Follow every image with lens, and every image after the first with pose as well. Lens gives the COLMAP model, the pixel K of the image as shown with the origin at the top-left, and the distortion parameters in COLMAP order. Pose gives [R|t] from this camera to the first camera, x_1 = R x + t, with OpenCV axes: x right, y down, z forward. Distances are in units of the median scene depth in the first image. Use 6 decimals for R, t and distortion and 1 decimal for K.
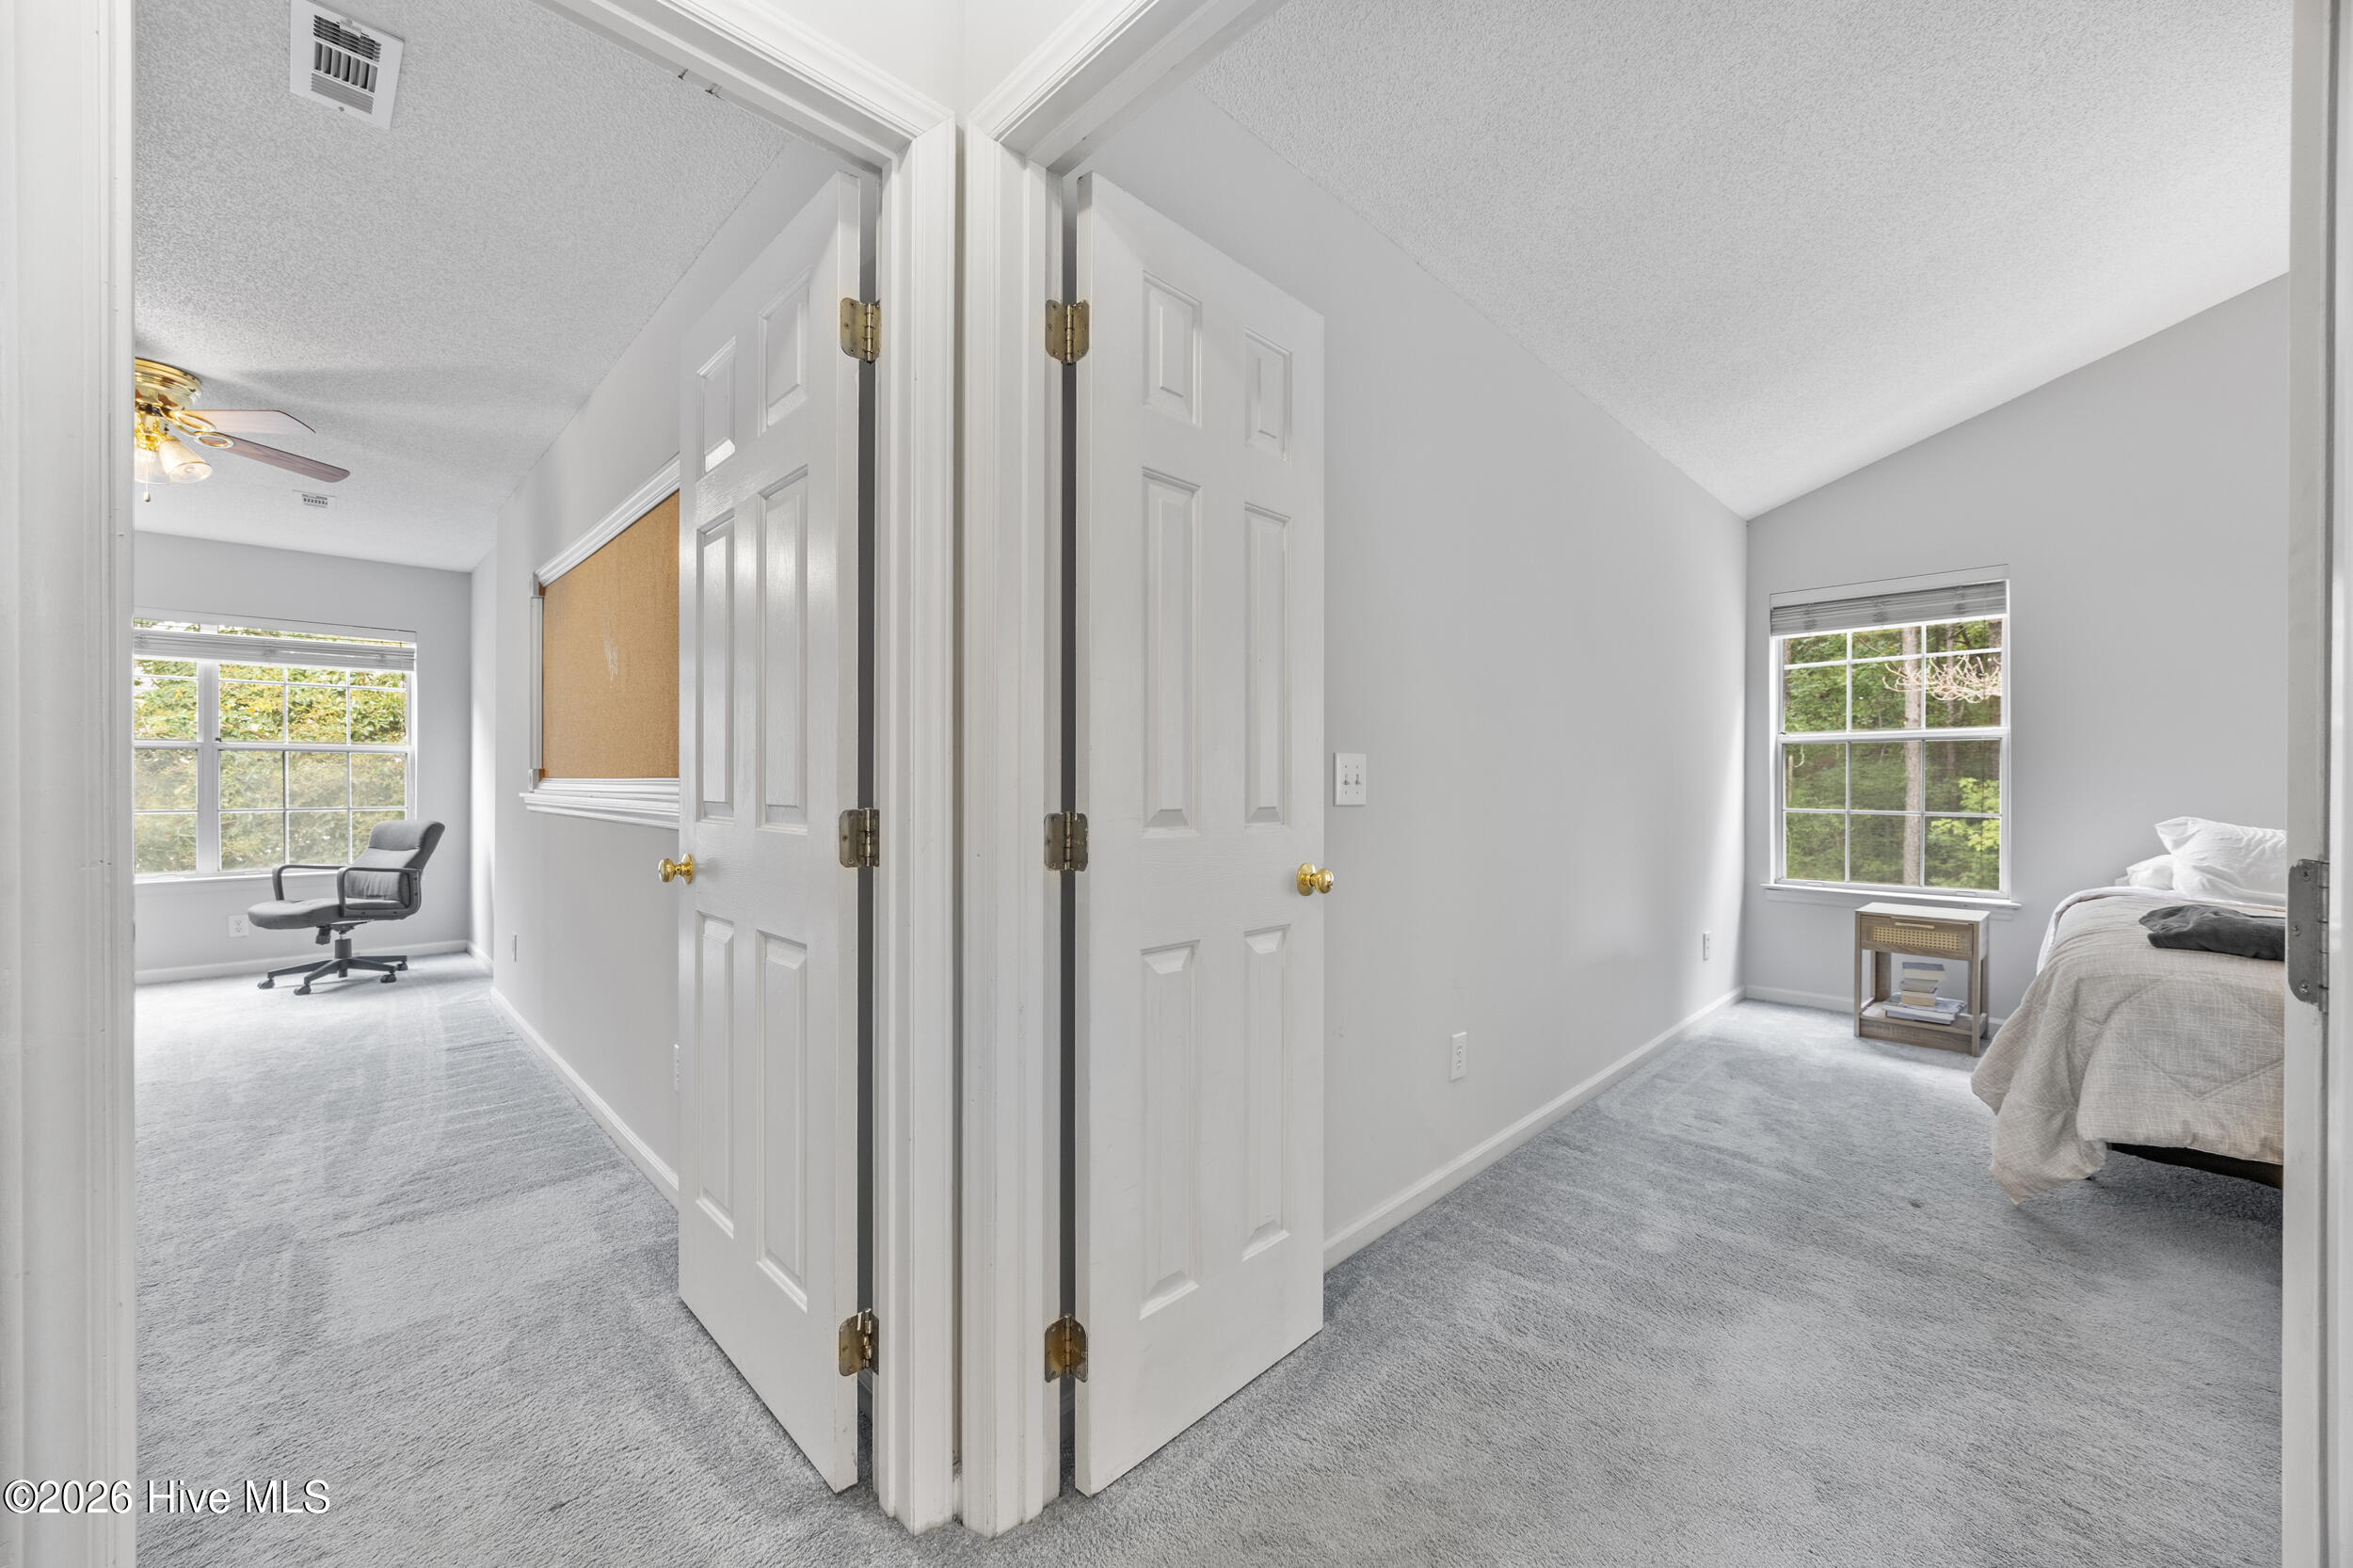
lens RADIAL K [[897.0, 0, 1172.1], [0, 897.0, 788.4], [0, 0, 1]] dist [-0.001160, -0.000454]
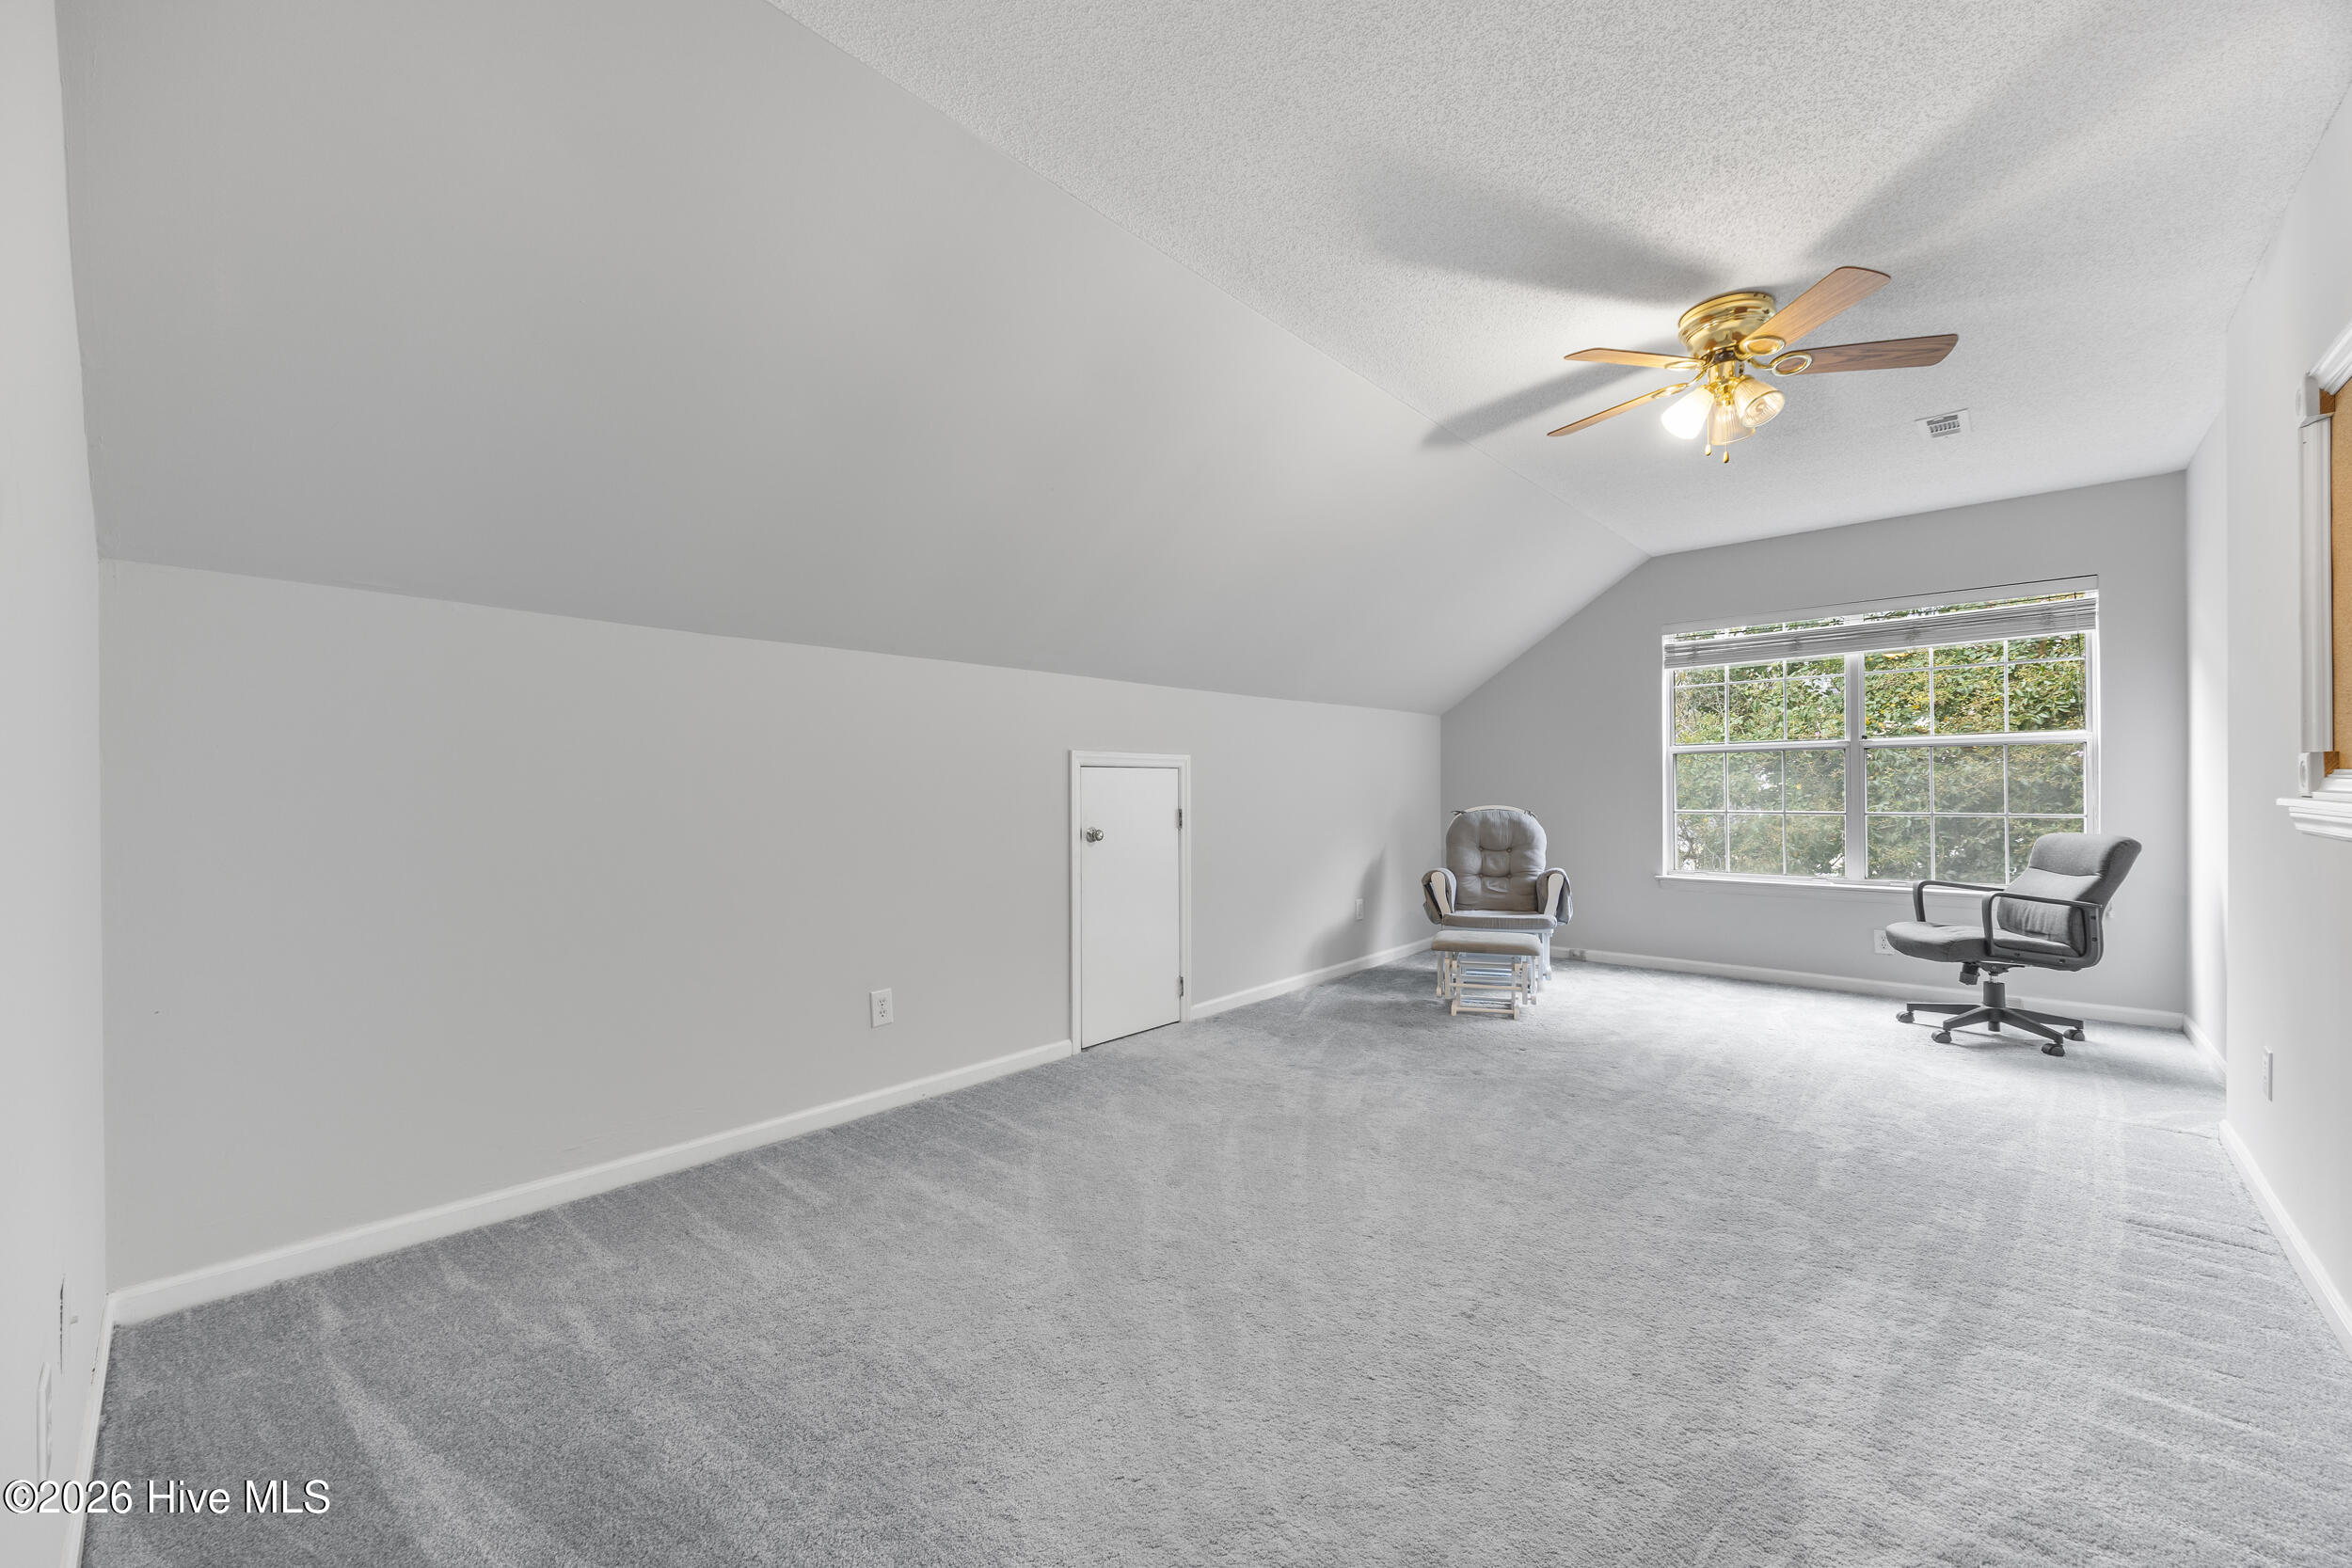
lens RADIAL K [[896.5, 0, 1171.8], [0, 896.5, 786.3], [0, 0, 1]] dist [-0.001160, -0.000454]
pose [[0.046060, -0.005570, -0.998923, -0.176249], [0.001281, 0.999984, -0.005516, 0.000075], [0.998938, -0.001026, 0.046066, 0.247614]]
